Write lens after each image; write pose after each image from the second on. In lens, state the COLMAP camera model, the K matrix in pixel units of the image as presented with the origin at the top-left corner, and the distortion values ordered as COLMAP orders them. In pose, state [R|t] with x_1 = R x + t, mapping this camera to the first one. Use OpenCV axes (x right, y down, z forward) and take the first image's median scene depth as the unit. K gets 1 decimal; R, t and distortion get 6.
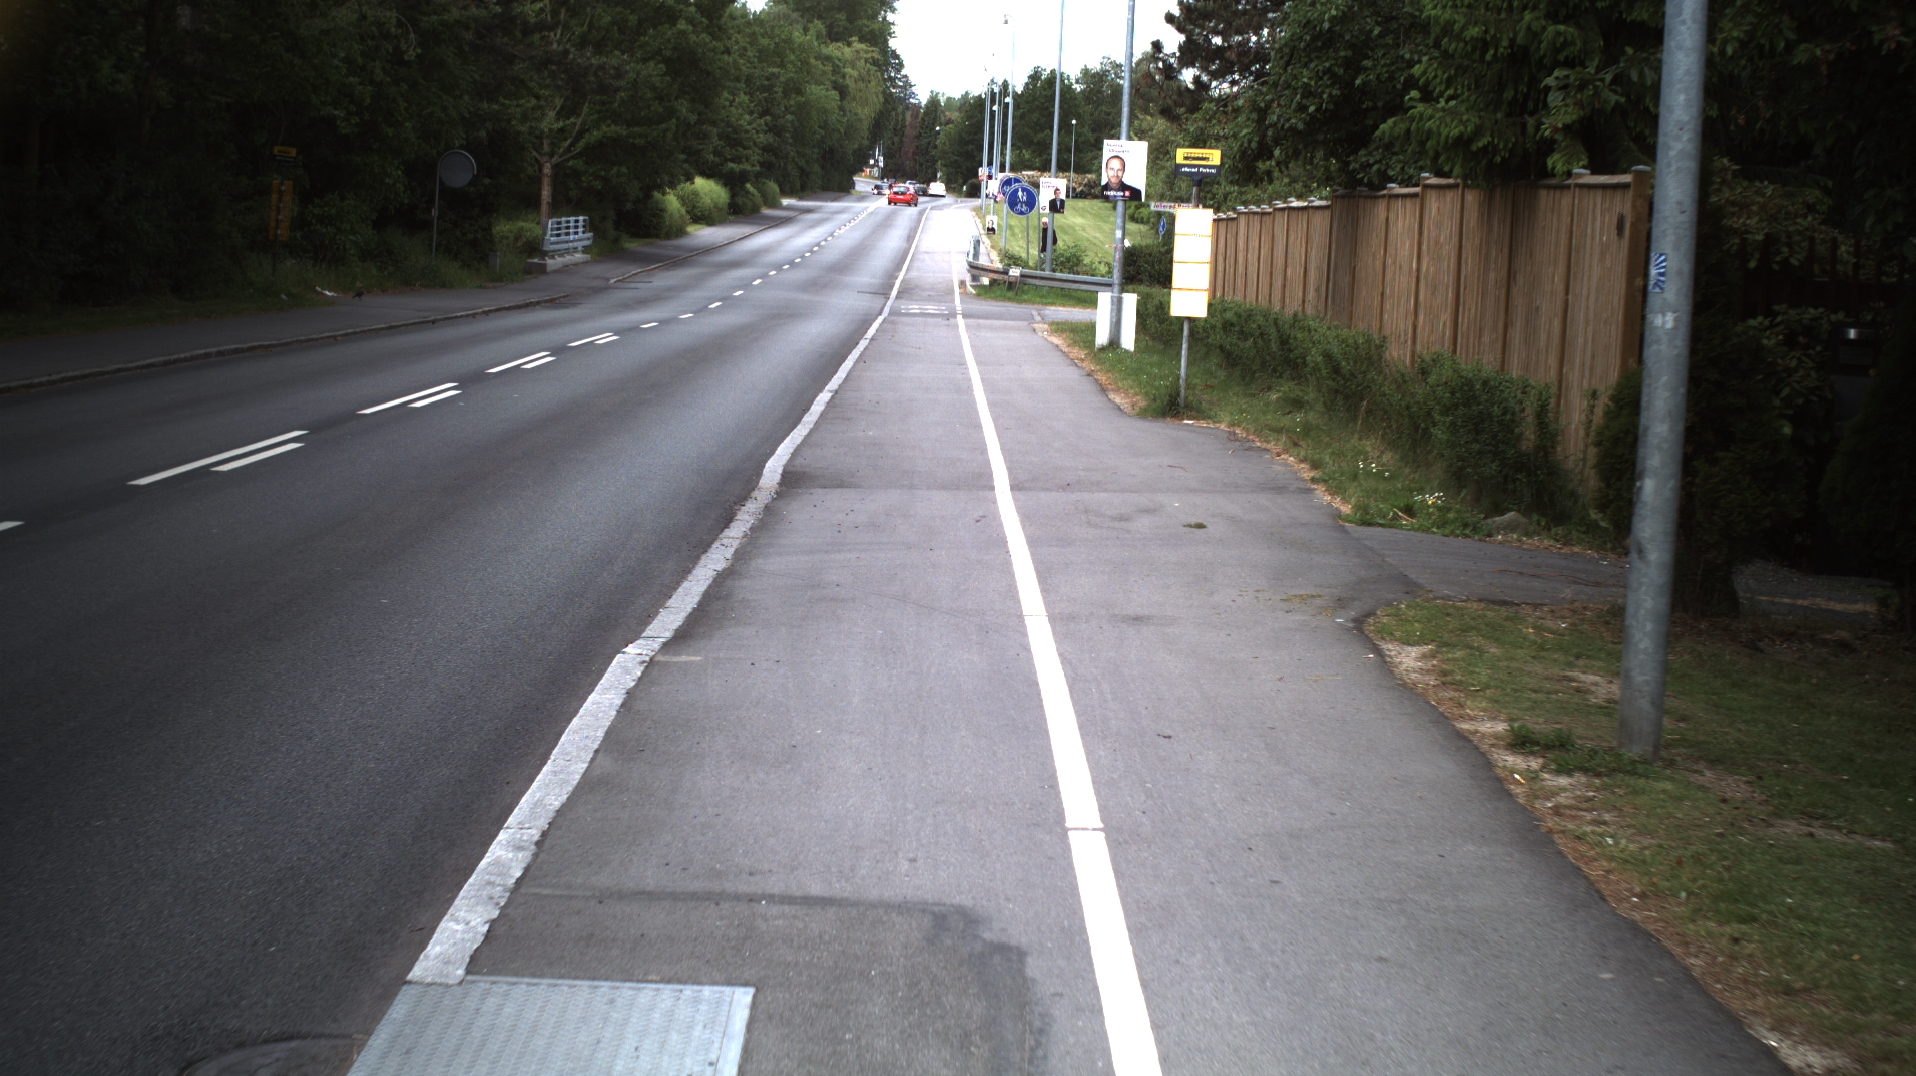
lens RADIAL K [[3833.7, 0, 958.0], [0, 3833.7, 538.0], [0, 0, 1]] dist [-0.427276, 1.269579]
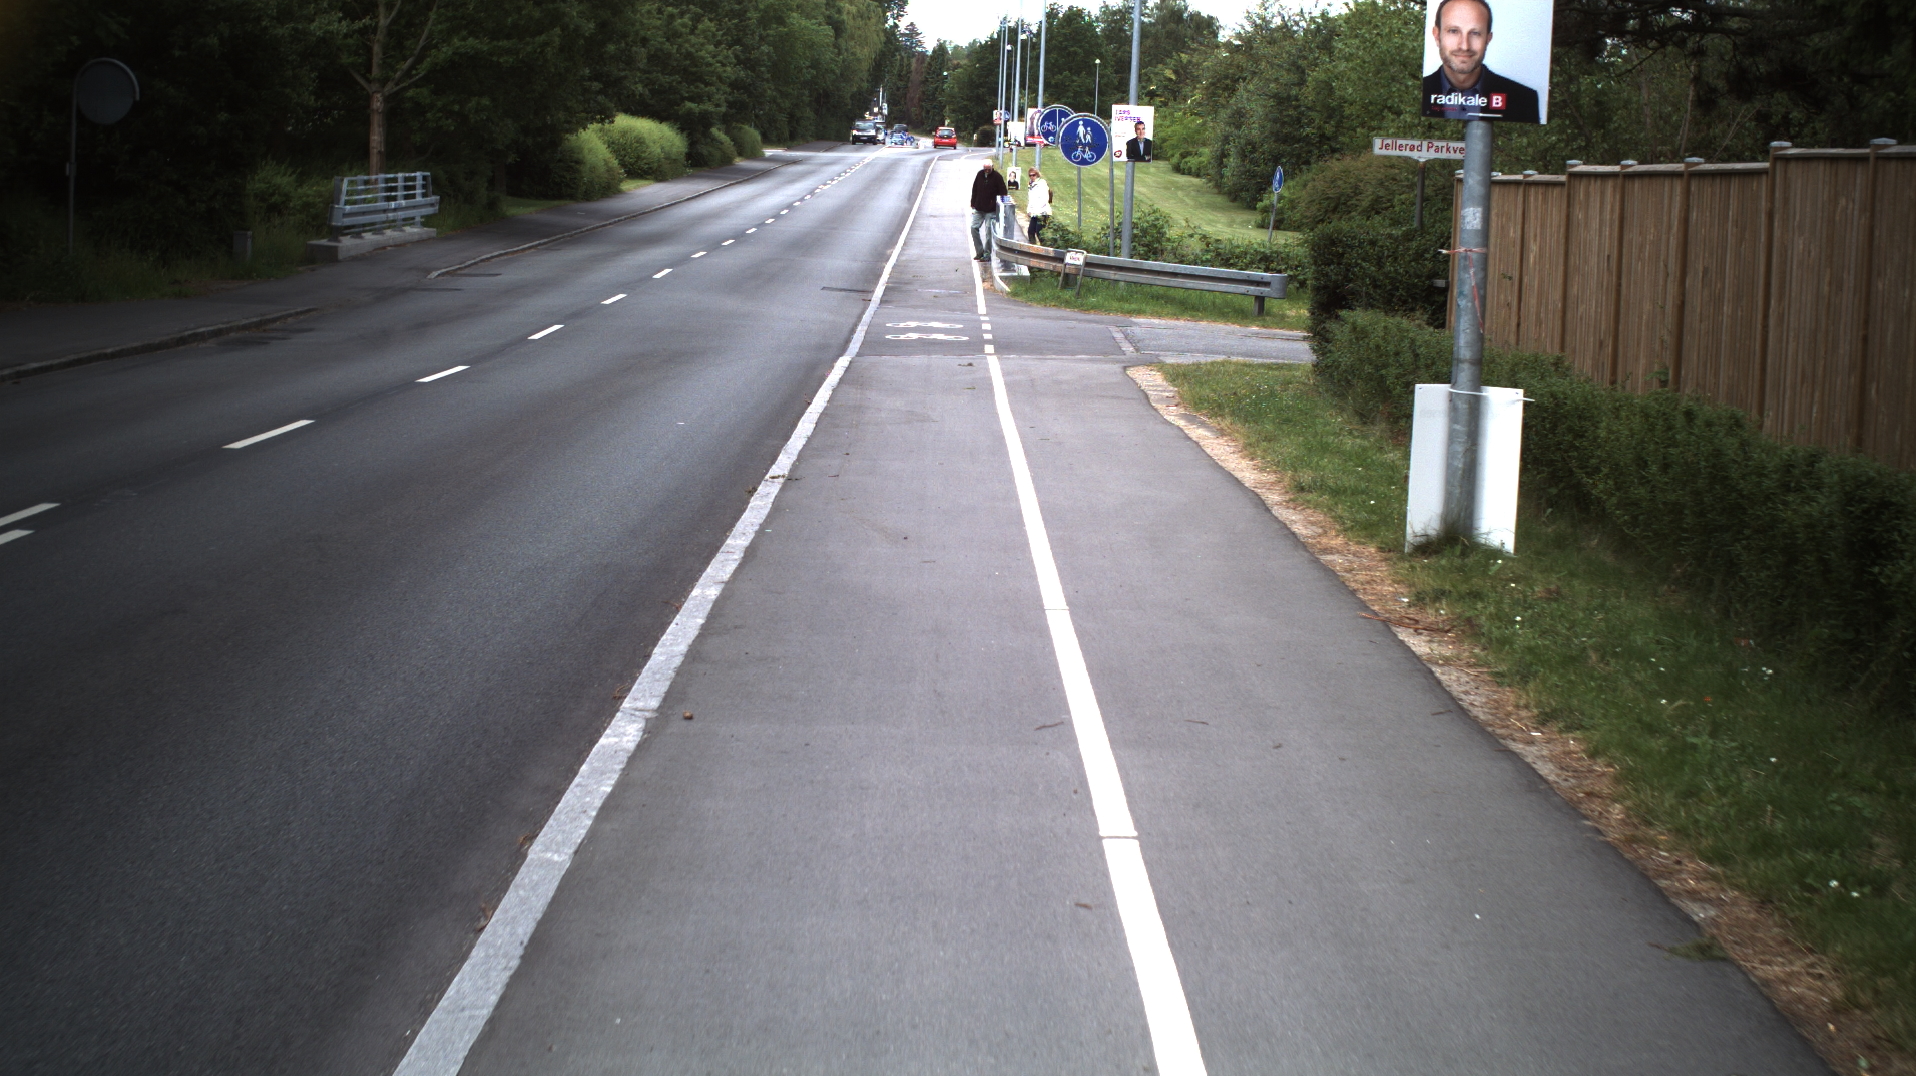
lens RADIAL K [[3833.7, 0, 958.0], [0, 3833.7, 538.0], [0, 0, 1]] dist [-0.427276, 1.269579]
pose [[0.999982, -0.005445, -0.002537, -0.002102], [0.005477, 0.999904, 0.012751, -0.027201], [0.002468, -0.012764, 0.999915, 0.322741]]
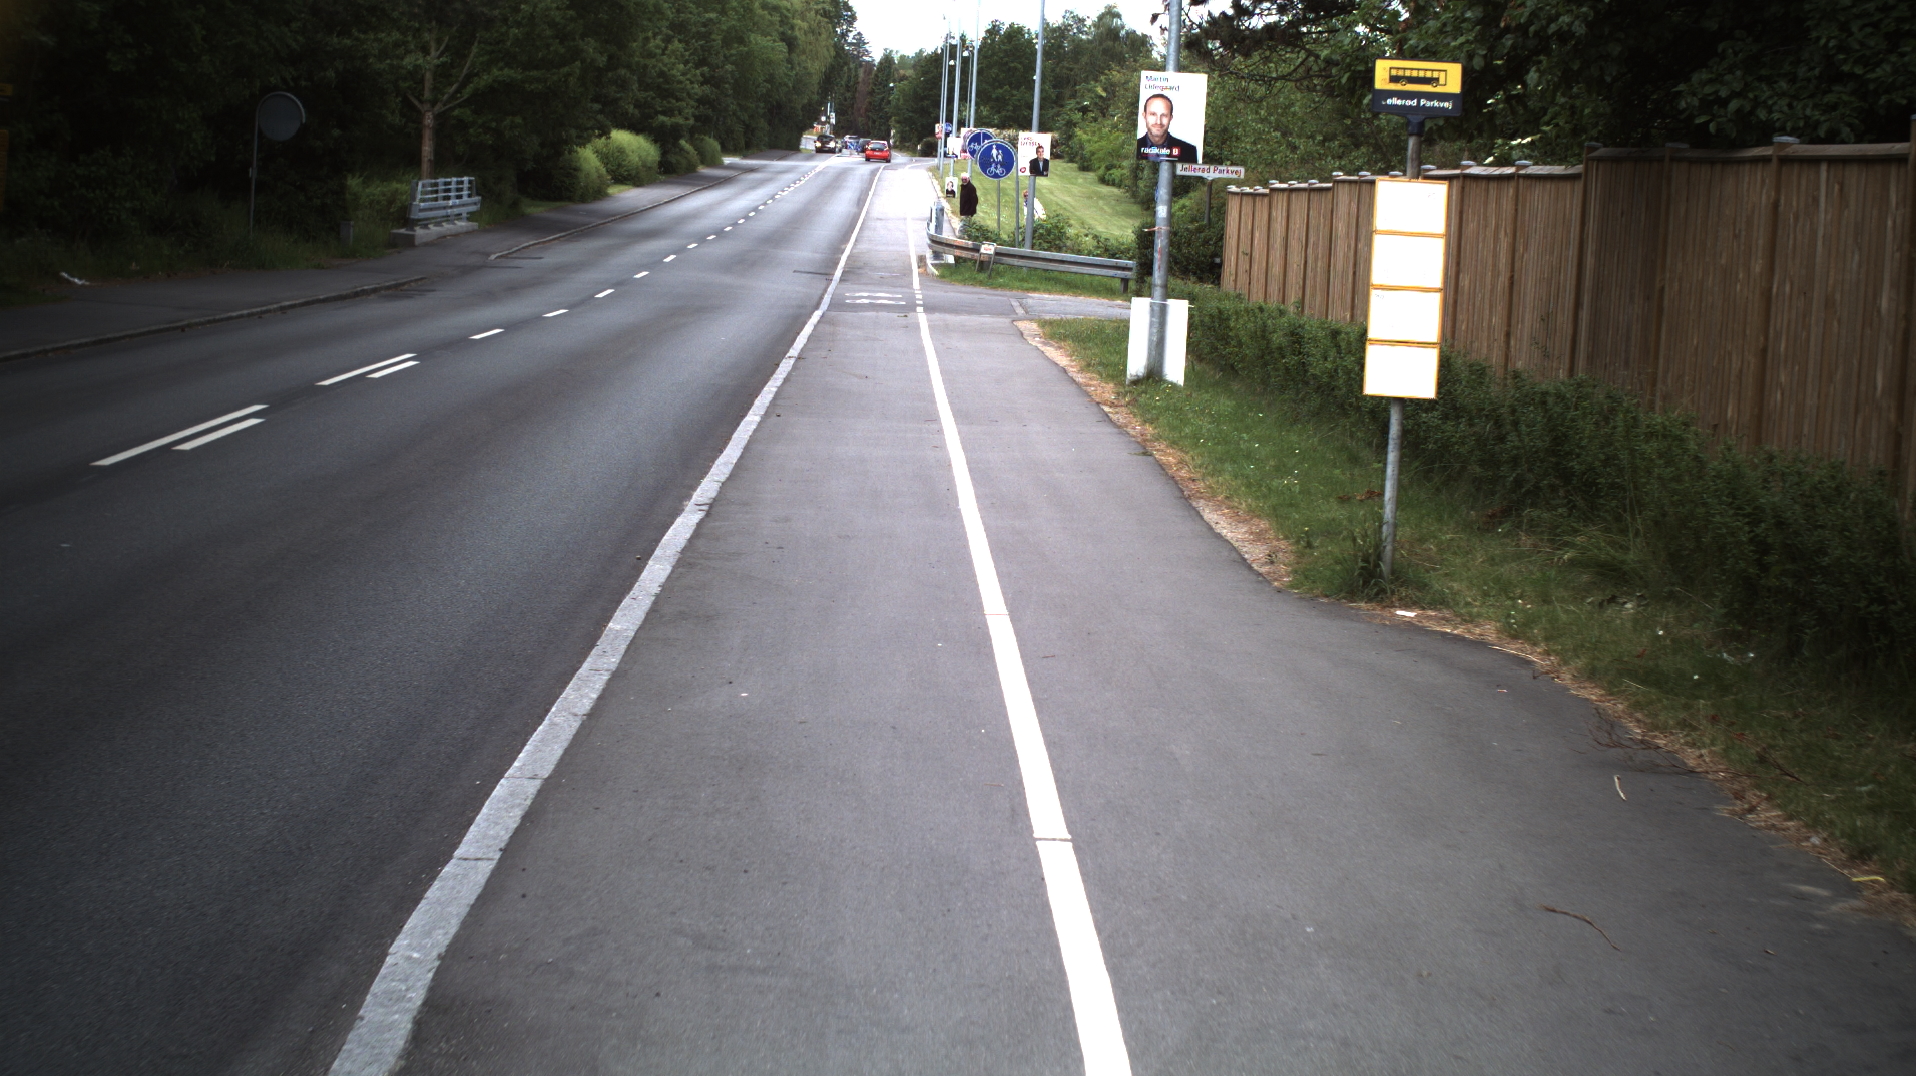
lens RADIAL K [[3833.7, 0, 958.0], [0, 3833.7, 538.0], [0, 0, 1]] dist [-0.427276, 1.269579]
pose [[0.999904, 0.005183, 0.012841, -0.001182], [-0.005320, 0.999930, 0.010599, -0.014302], [-0.012785, -0.010666, 0.999861, 0.161678]]
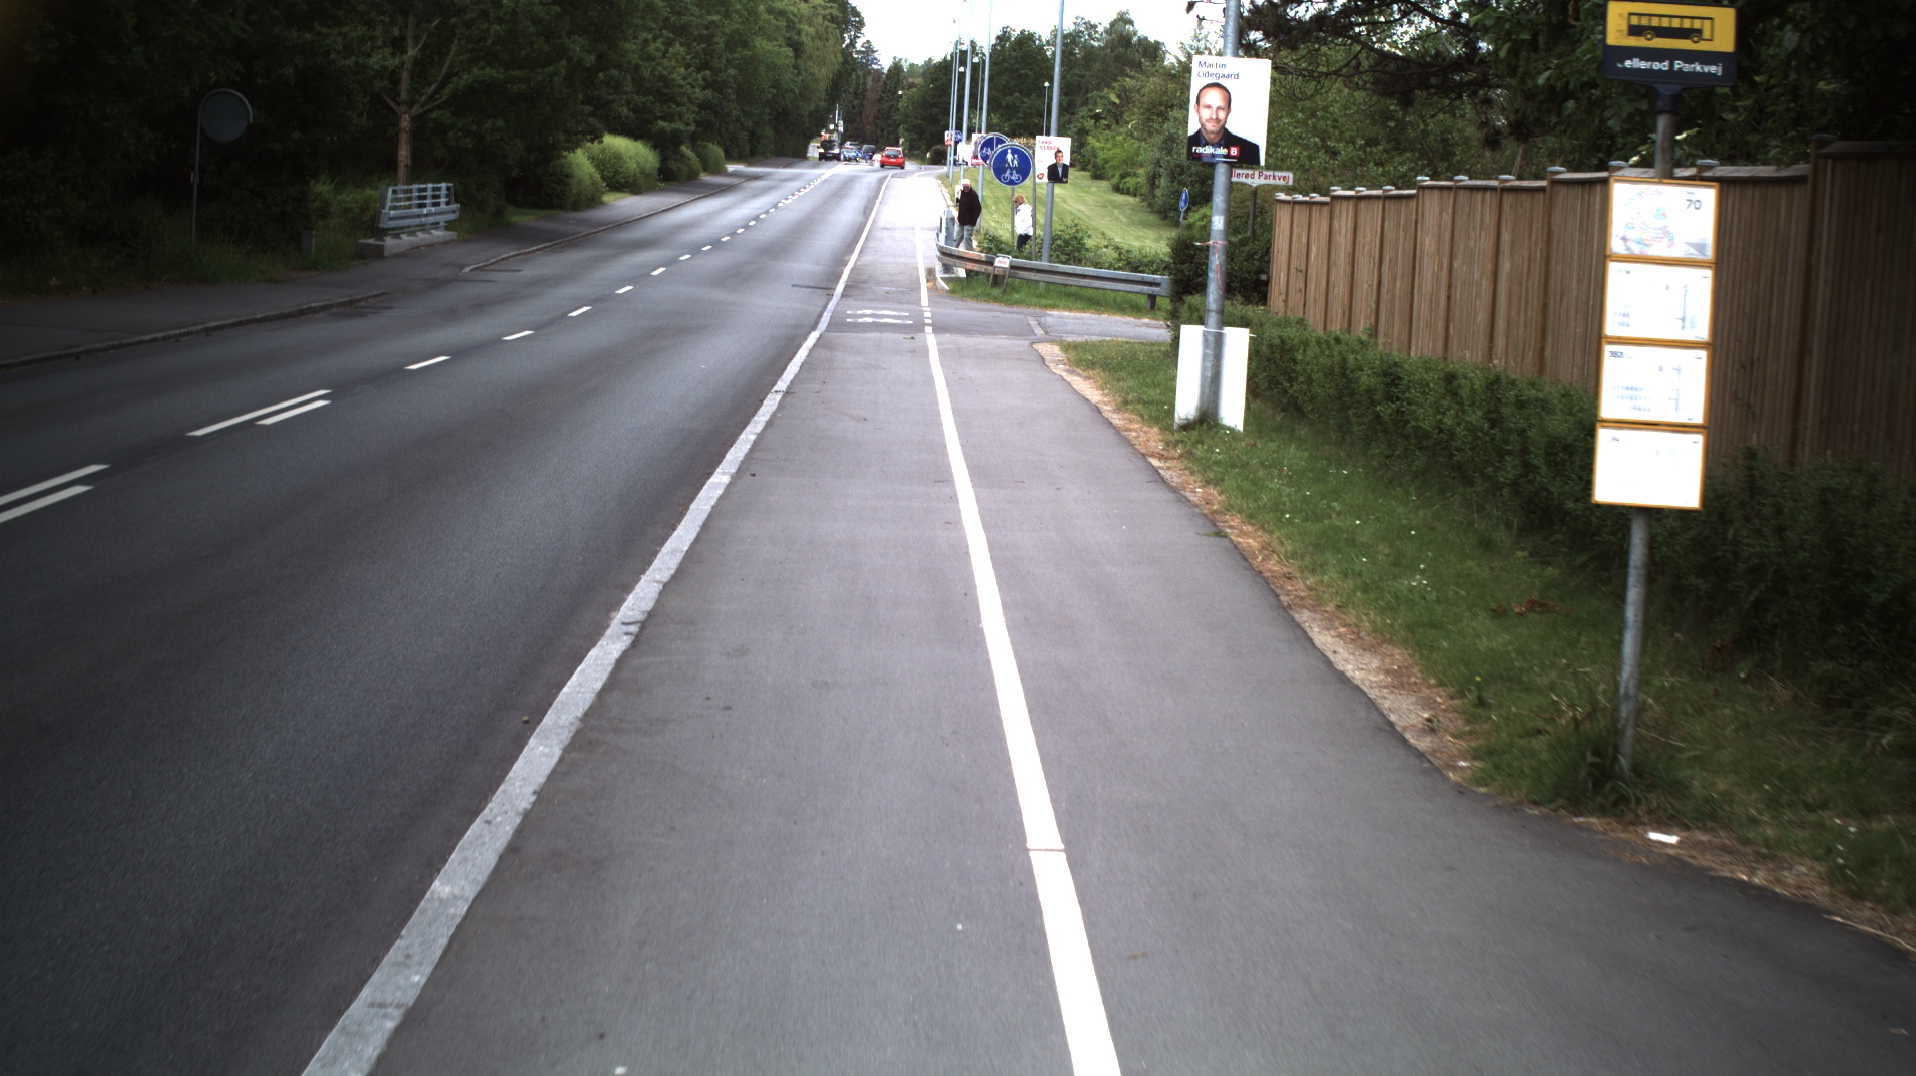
lens RADIAL K [[3833.7, 0, 958.0], [0, 3833.7, 538.0], [0, 0, 1]] dist [-0.427276, 1.269579]
pose [[0.999917, 0.007169, 0.010690, -0.001053], [-0.007258, 0.999939, 0.008278, -0.018438], [-0.010630, -0.008355, 0.999909, 0.215230]]
